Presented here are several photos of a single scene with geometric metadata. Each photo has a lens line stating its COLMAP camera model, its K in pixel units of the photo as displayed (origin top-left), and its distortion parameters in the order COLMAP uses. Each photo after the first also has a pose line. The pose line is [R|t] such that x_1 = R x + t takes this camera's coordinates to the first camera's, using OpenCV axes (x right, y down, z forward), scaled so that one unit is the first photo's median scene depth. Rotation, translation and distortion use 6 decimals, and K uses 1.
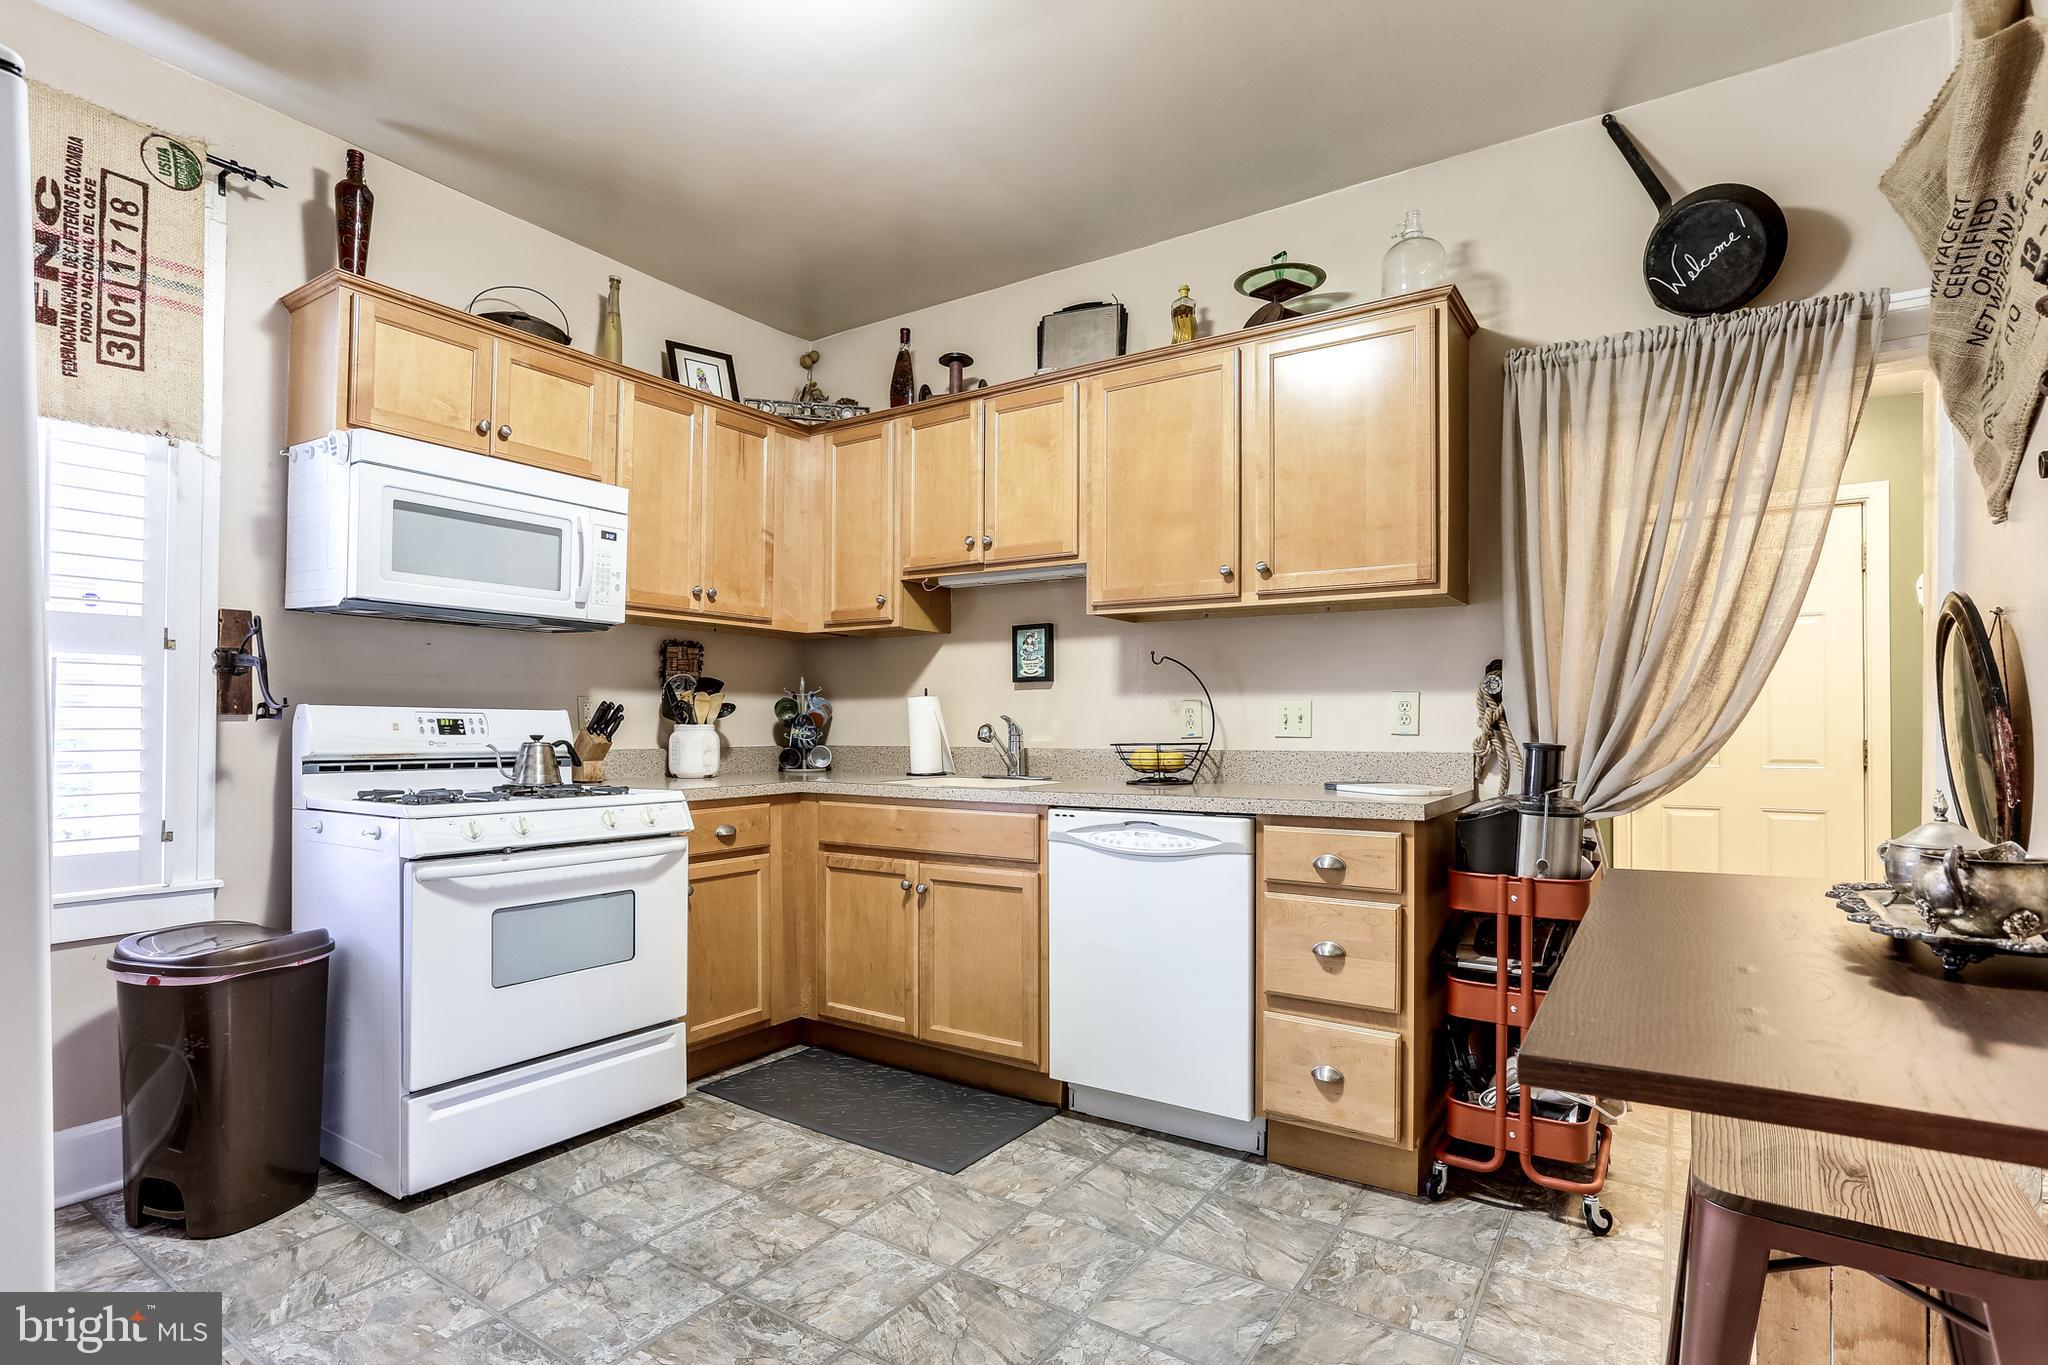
lens RADIAL K [[991.9, 0, 1034.8], [0, 991.9, 680.3], [0, 0, 1]] dist [-0.045974, 0.027594]
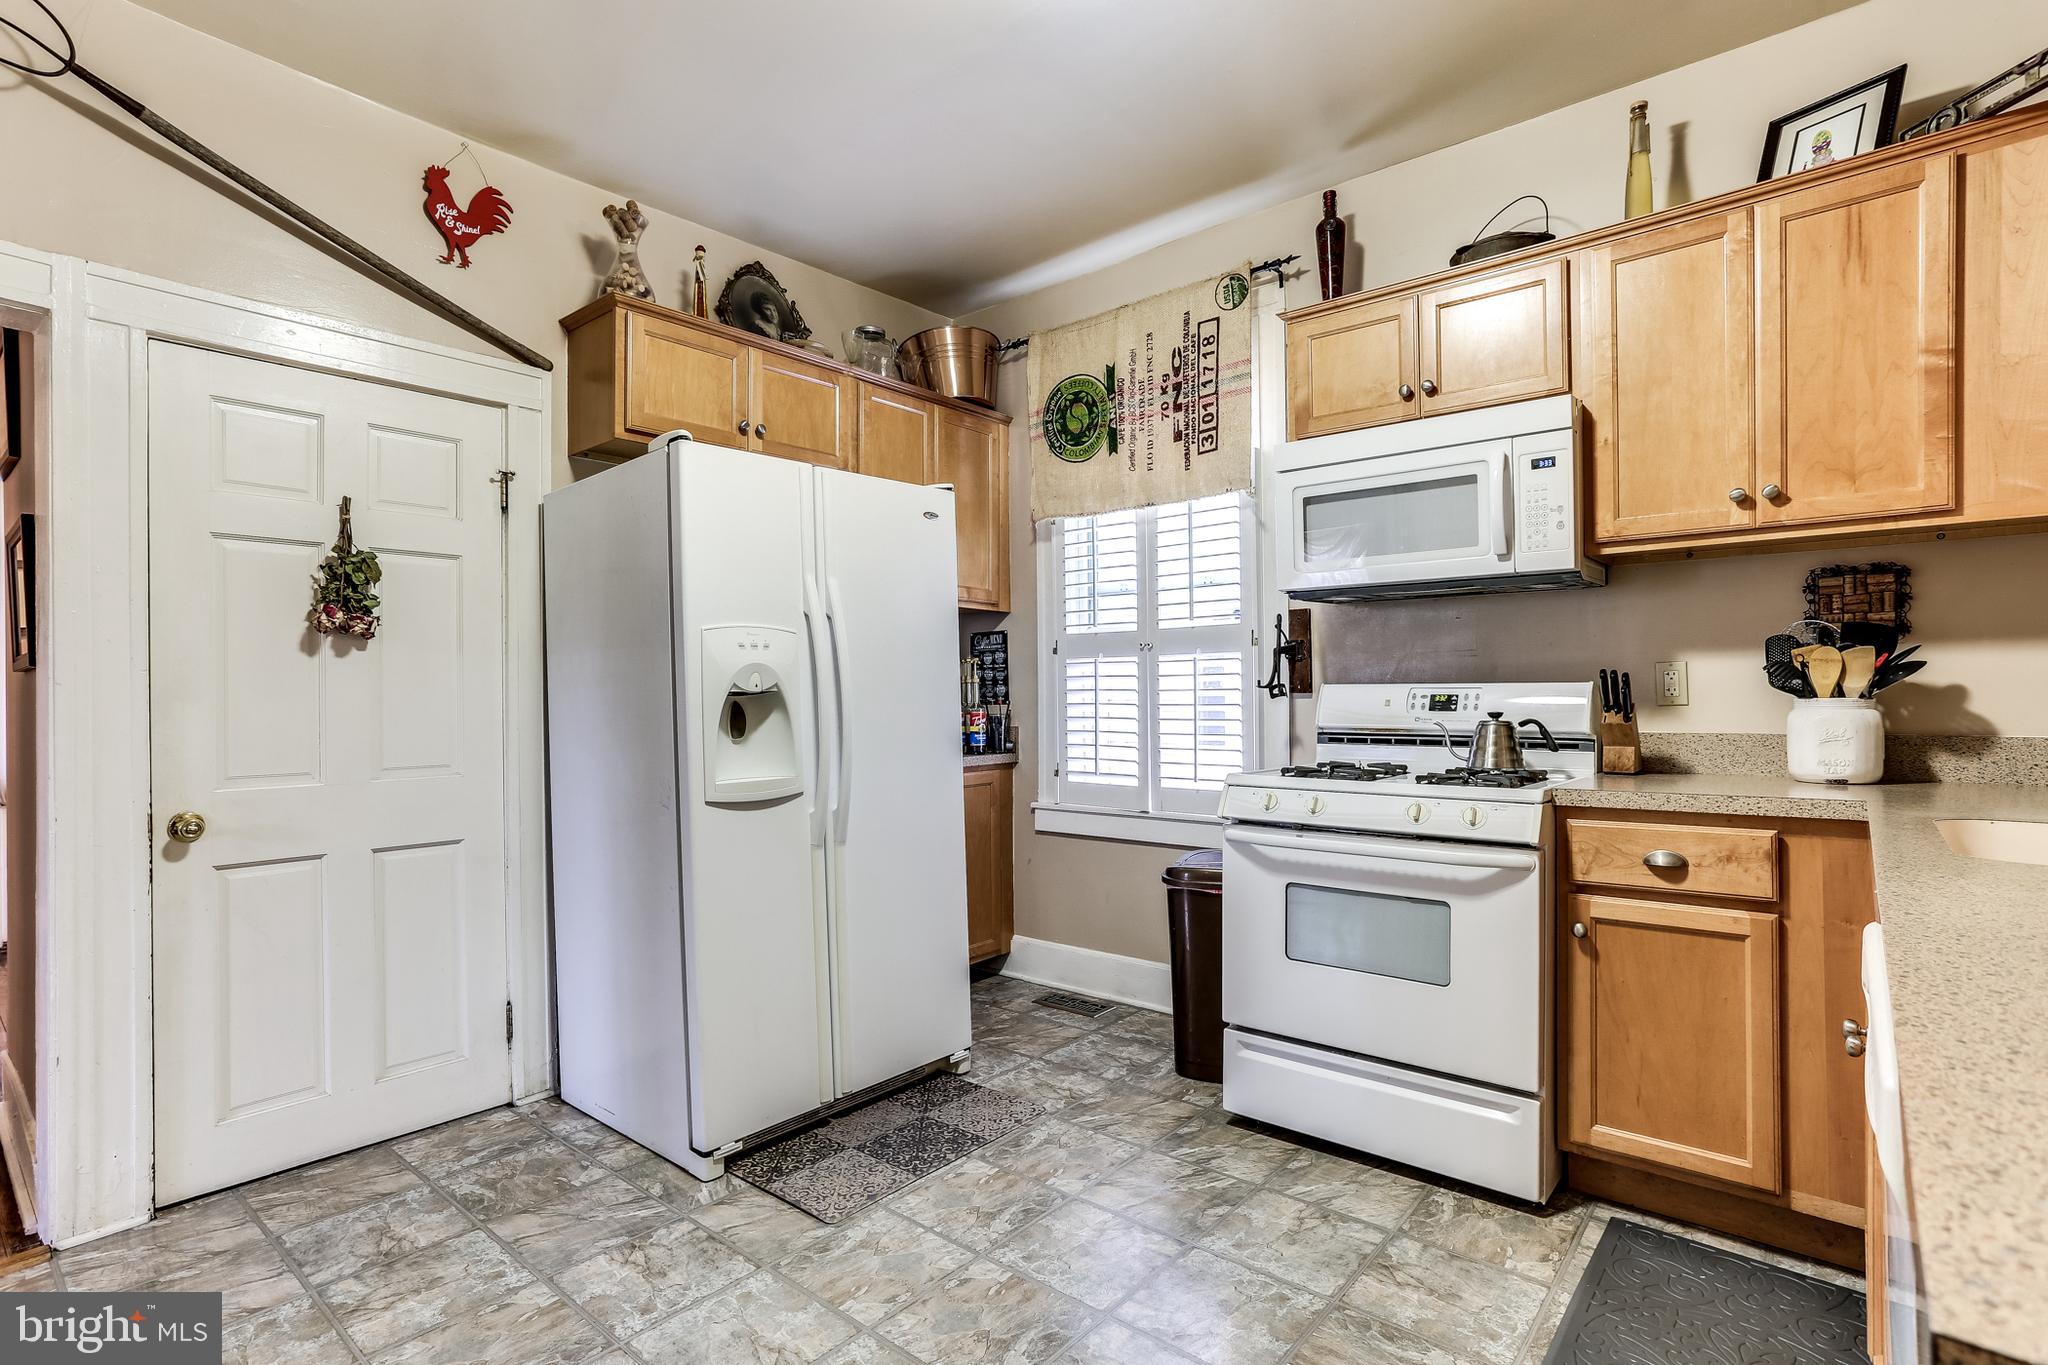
lens RADIAL K [[991.9, 0, 1034.8], [0, 991.9, 680.3], [0, 0, 1]] dist [-0.045974, 0.027594]
pose [[-0.119223, -0.025001, -0.992553, 0.433508], [0.045374, 0.998501, -0.030601, 0.037906], [0.991830, -0.048684, -0.117910, 0.741063]]
